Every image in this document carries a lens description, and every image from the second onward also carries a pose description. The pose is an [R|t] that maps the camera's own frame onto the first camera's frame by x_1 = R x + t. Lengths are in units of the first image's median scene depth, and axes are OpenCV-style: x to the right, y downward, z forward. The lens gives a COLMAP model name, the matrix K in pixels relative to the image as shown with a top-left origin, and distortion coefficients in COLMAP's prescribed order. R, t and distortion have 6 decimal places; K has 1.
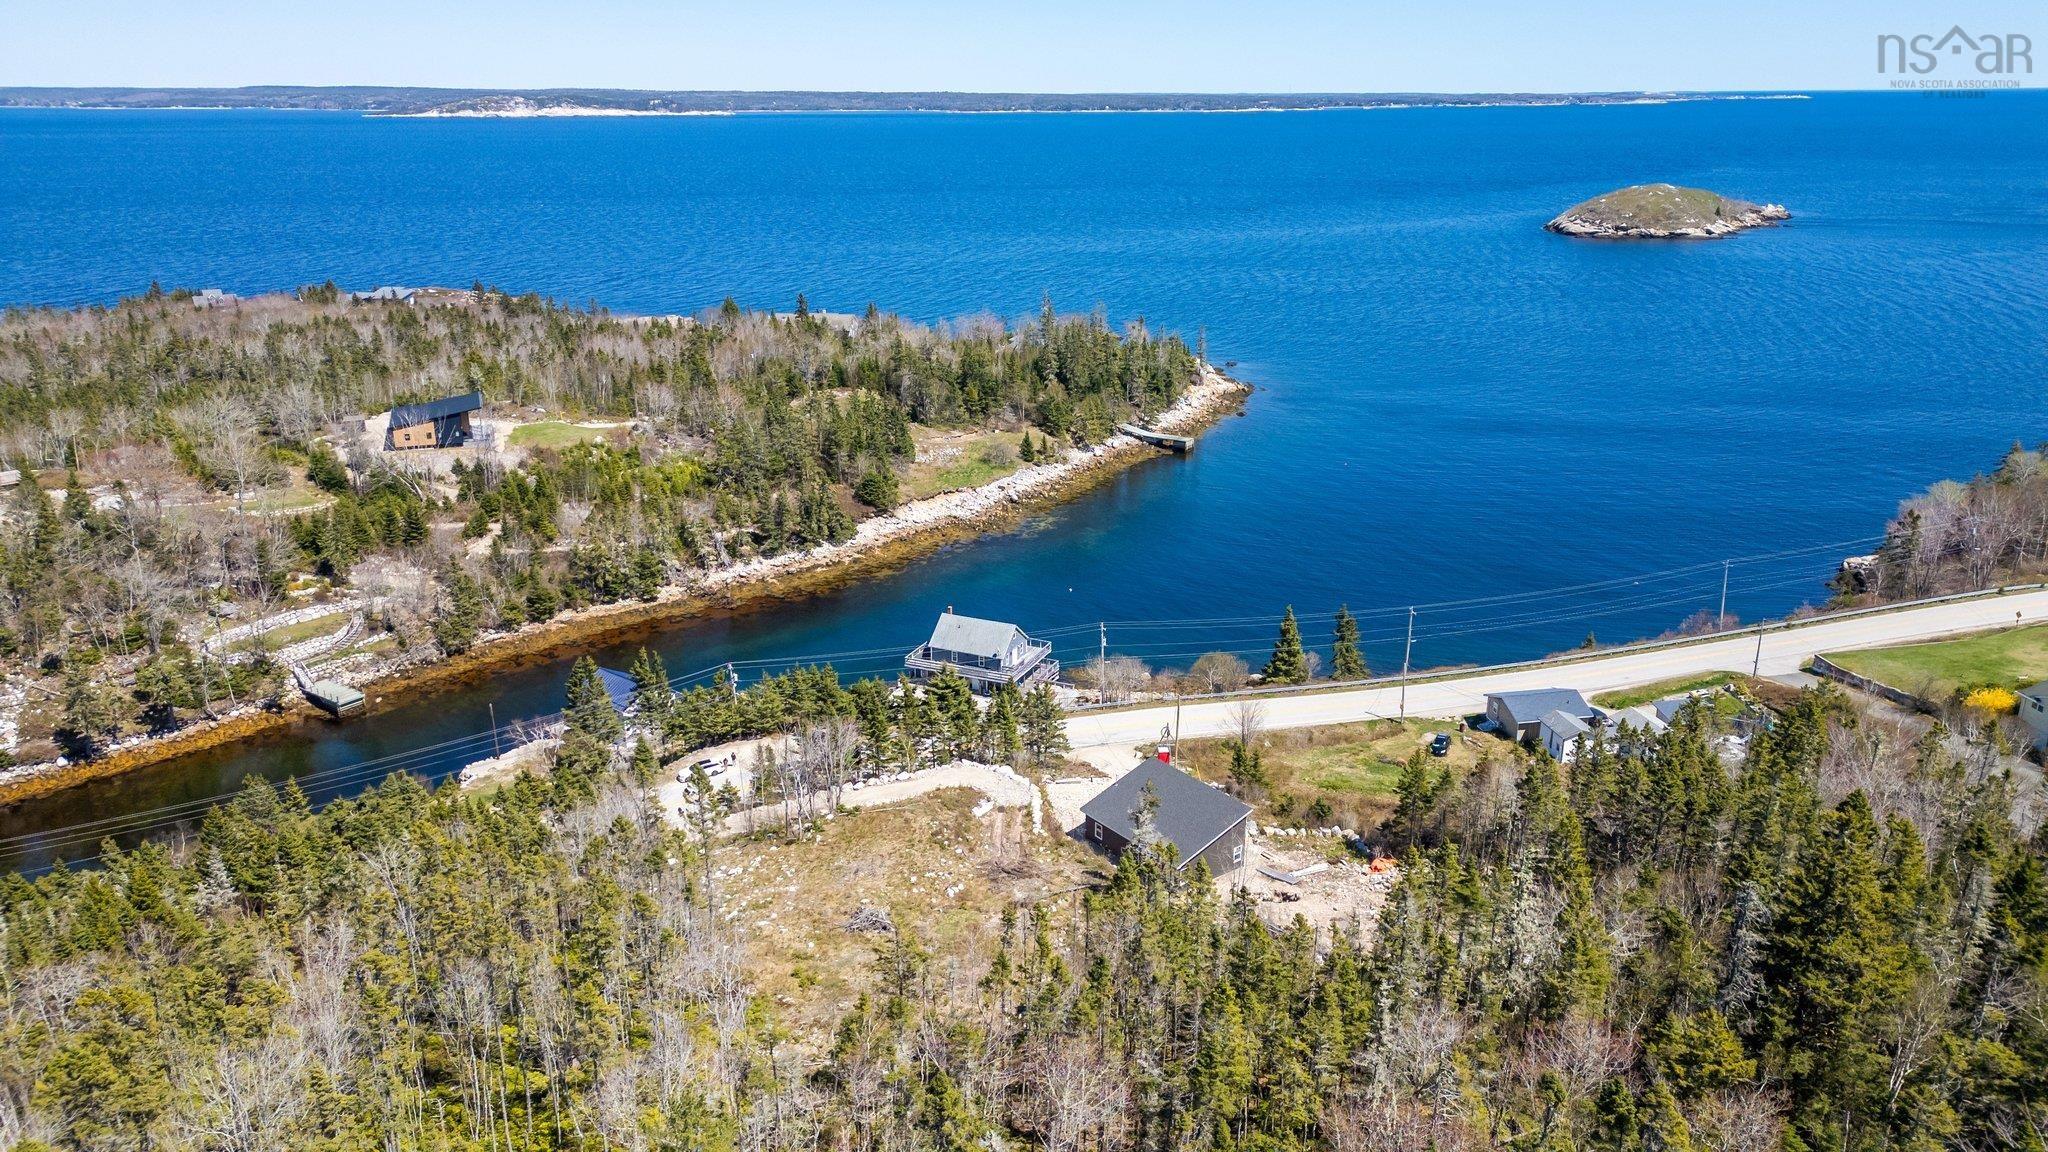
lens RADIAL K [[1427.1, 0, 1022.7], [0, 1427.1, 569.3], [0, 0, 1]] dist [0.097126, -0.101839]
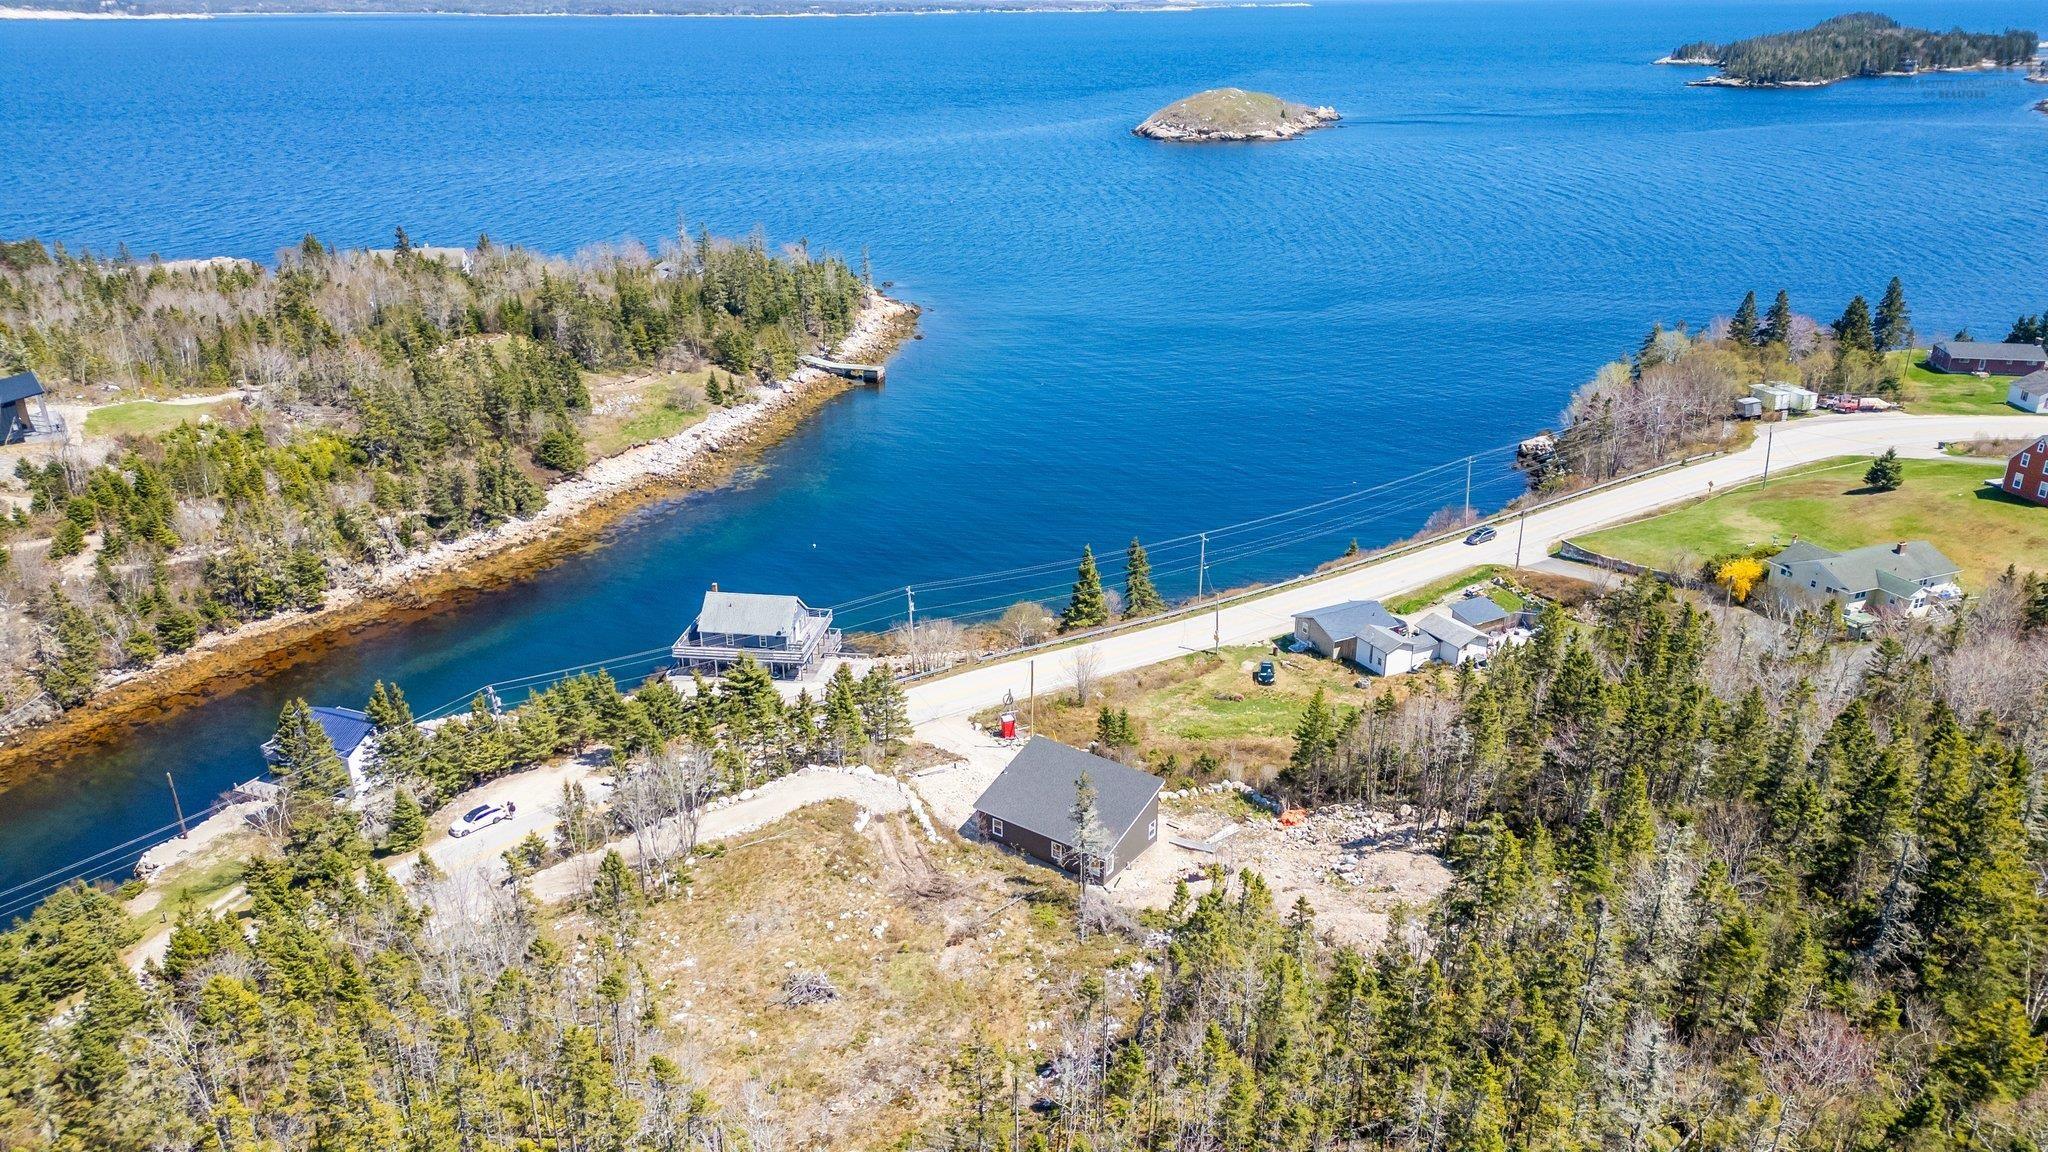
lens RADIAL K [[1428.2, 0, 1021.5], [0, 1428.2, 570.9], [0, 0, 1]] dist [0.089304, -0.093444]
pose [[0.957331, -0.107167, 0.268390, -0.091647], [0.091048, 0.993252, 0.071839, -0.024116], [-0.274278, -0.044337, 0.960628, 0.078916]]
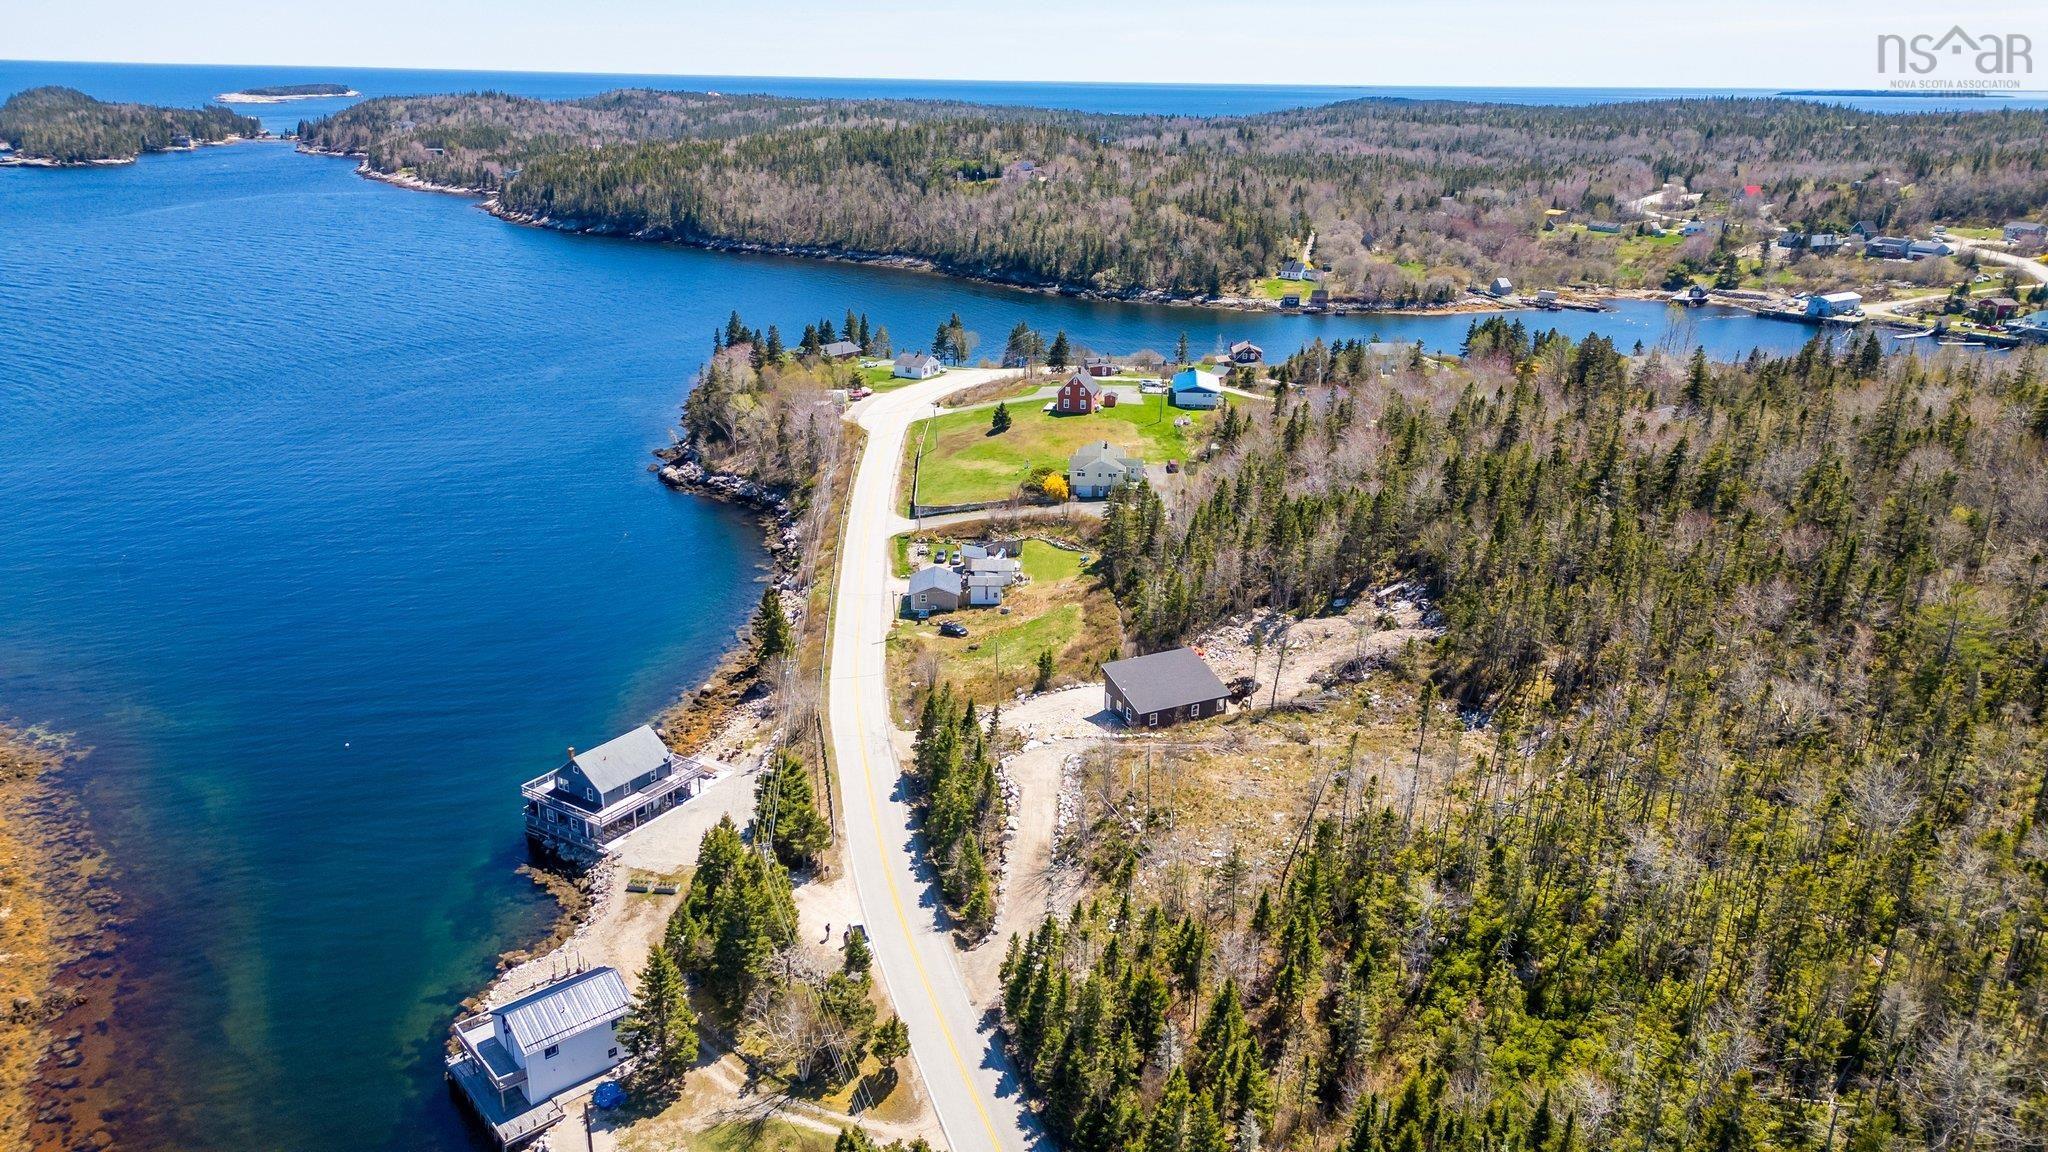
lens RADIAL K [[1428.2, 0, 1021.5], [0, 1428.2, 570.9], [0, 0, 1]] dist [0.089304, -0.093444]
pose [[0.158069, -0.314931, 0.935859, -0.657190], [0.295511, 0.919423, 0.259488, -0.180151], [-0.942172, 0.235539, 0.238398, 0.452003]]
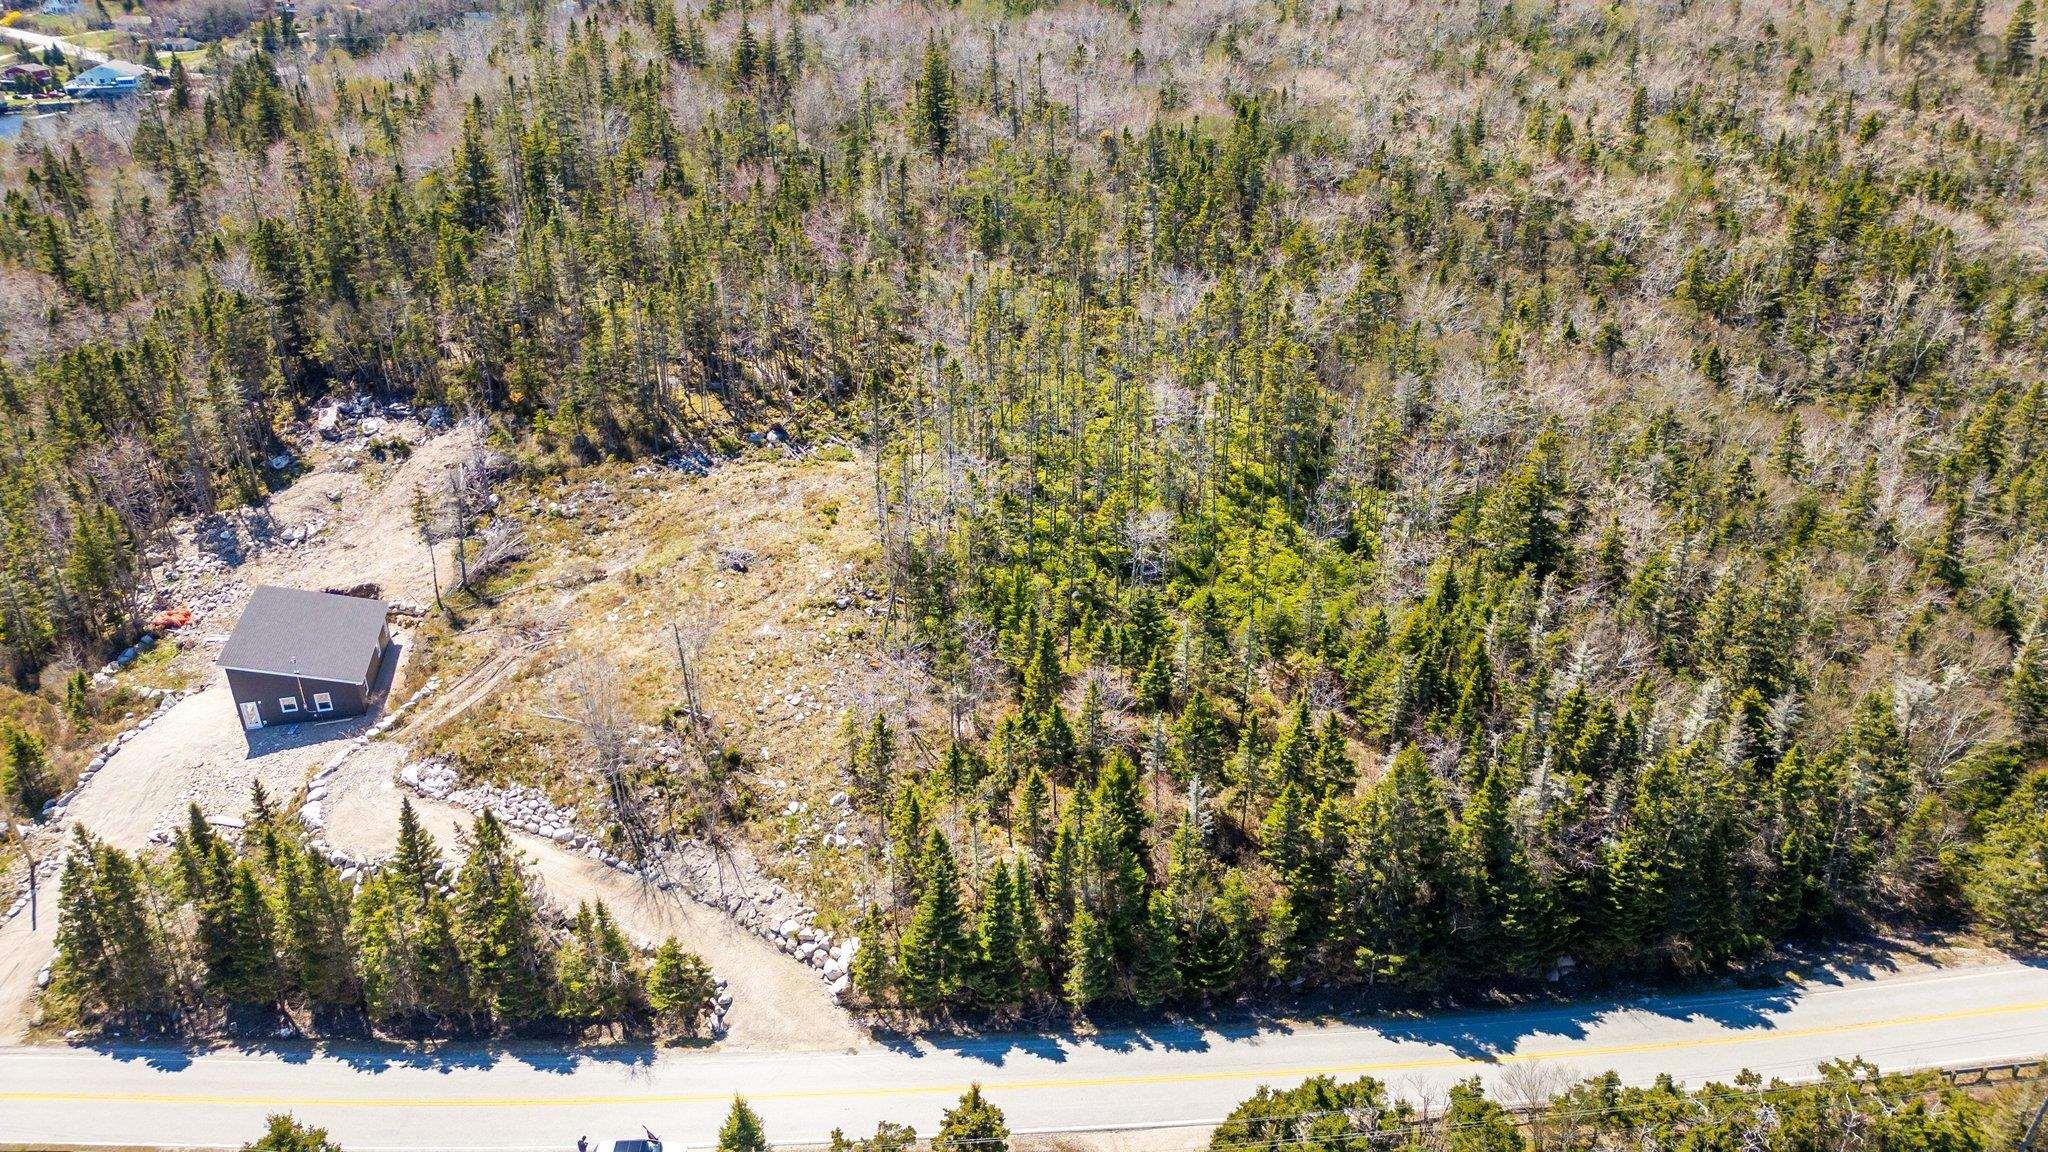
lens RADIAL K [[1433.6, 0, 1020.6], [0, 1433.6, 568.0], [0, 0, 1]] dist [0.076176, -0.071556]
pose [[-0.917413, -0.155336, 0.366366, -0.332763], [0.143733, 0.729162, 0.669077, -0.207881], [-0.371072, 0.666478, -0.646616, 0.786049]]
